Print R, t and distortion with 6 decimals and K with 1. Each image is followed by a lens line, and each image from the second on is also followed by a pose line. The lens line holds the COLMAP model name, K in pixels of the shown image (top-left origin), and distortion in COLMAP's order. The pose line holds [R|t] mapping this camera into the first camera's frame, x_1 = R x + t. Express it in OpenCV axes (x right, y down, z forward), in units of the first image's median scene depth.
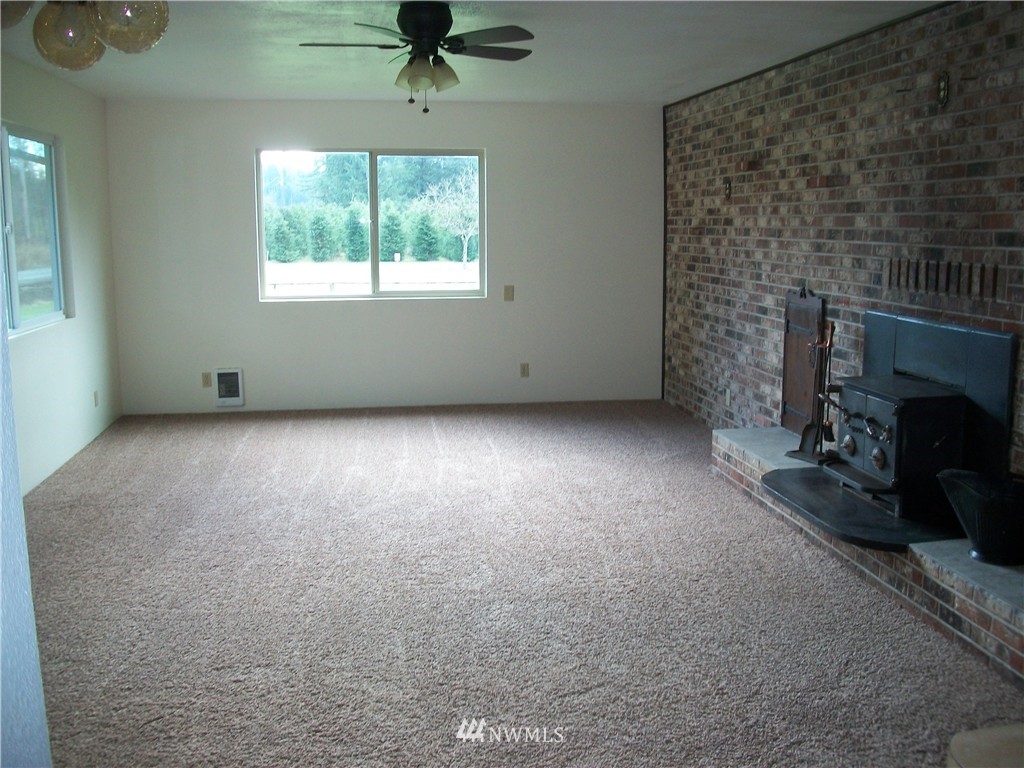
lens RADIAL K [[980.4, 0, 511.1], [0, 980.4, 385.8], [0, 0, 1]] dist [-0.116213, 0.000000]
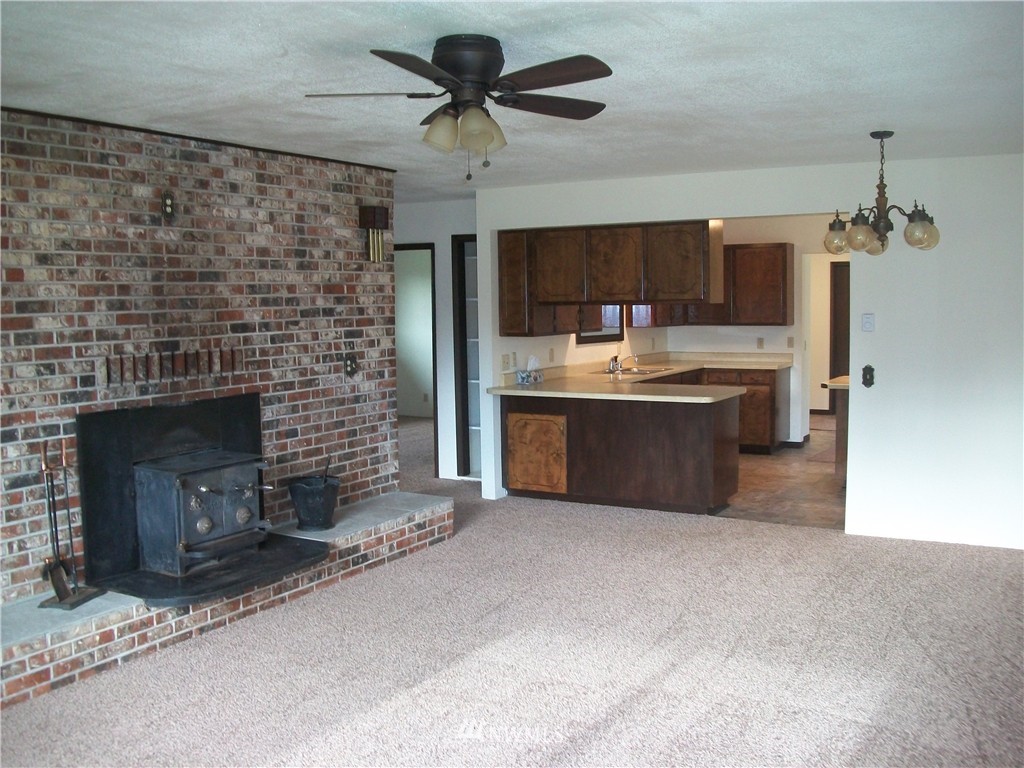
lens RADIAL K [[980.4, 0, 522.1], [0, 980.4, 383.3], [0, 0, 1]] dist [-0.116213, 0.000000]
pose [[-0.789512, -0.032945, 0.612850, -0.532091], [0.119386, 0.971240, 0.206011, -0.248283], [-0.602011, 0.235813, -0.762873, 1.439635]]
